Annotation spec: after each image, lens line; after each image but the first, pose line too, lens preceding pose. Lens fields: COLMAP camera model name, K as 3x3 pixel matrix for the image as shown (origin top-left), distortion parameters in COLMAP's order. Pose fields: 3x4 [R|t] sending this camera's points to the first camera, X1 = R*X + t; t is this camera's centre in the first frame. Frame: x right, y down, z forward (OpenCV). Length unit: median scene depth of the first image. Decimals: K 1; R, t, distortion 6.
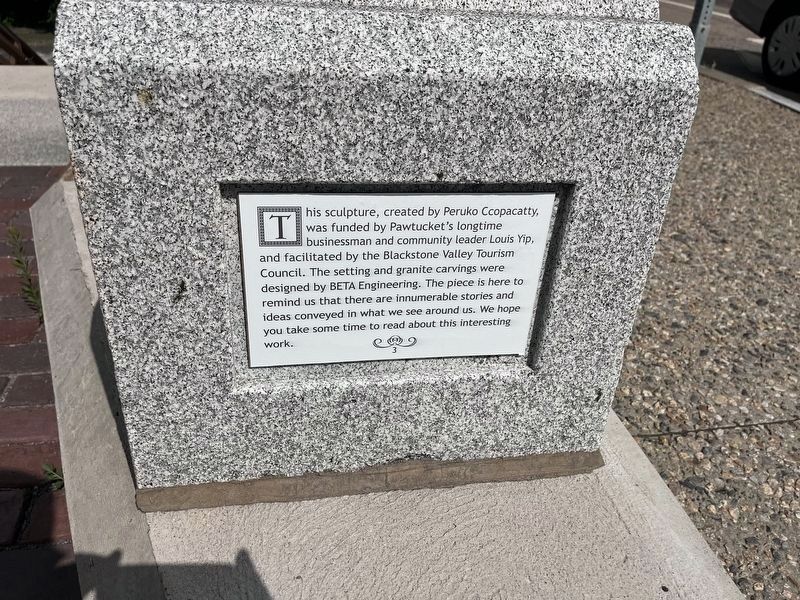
lens RADIAL K [[605.6, 0, 410.2], [0, 605.6, 273.6], [0, 0, 1]] dist [0.043120, -0.070876]
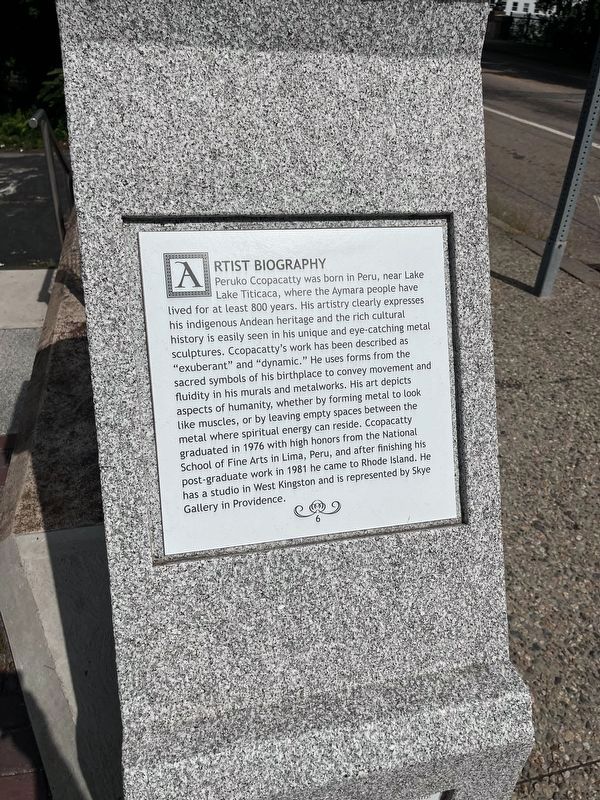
lens RADIAL K [[605.6, 0, 304.5], [0, 605.6, 358.7], [0, 0, 1]] dist [0.043120, -0.070876]
pose [[0.998729, -0.038025, 0.033088, -0.055486], [0.037190, 0.998983, 0.025496, -0.661543], [-0.034024, -0.024233, 0.999127, -0.233136]]
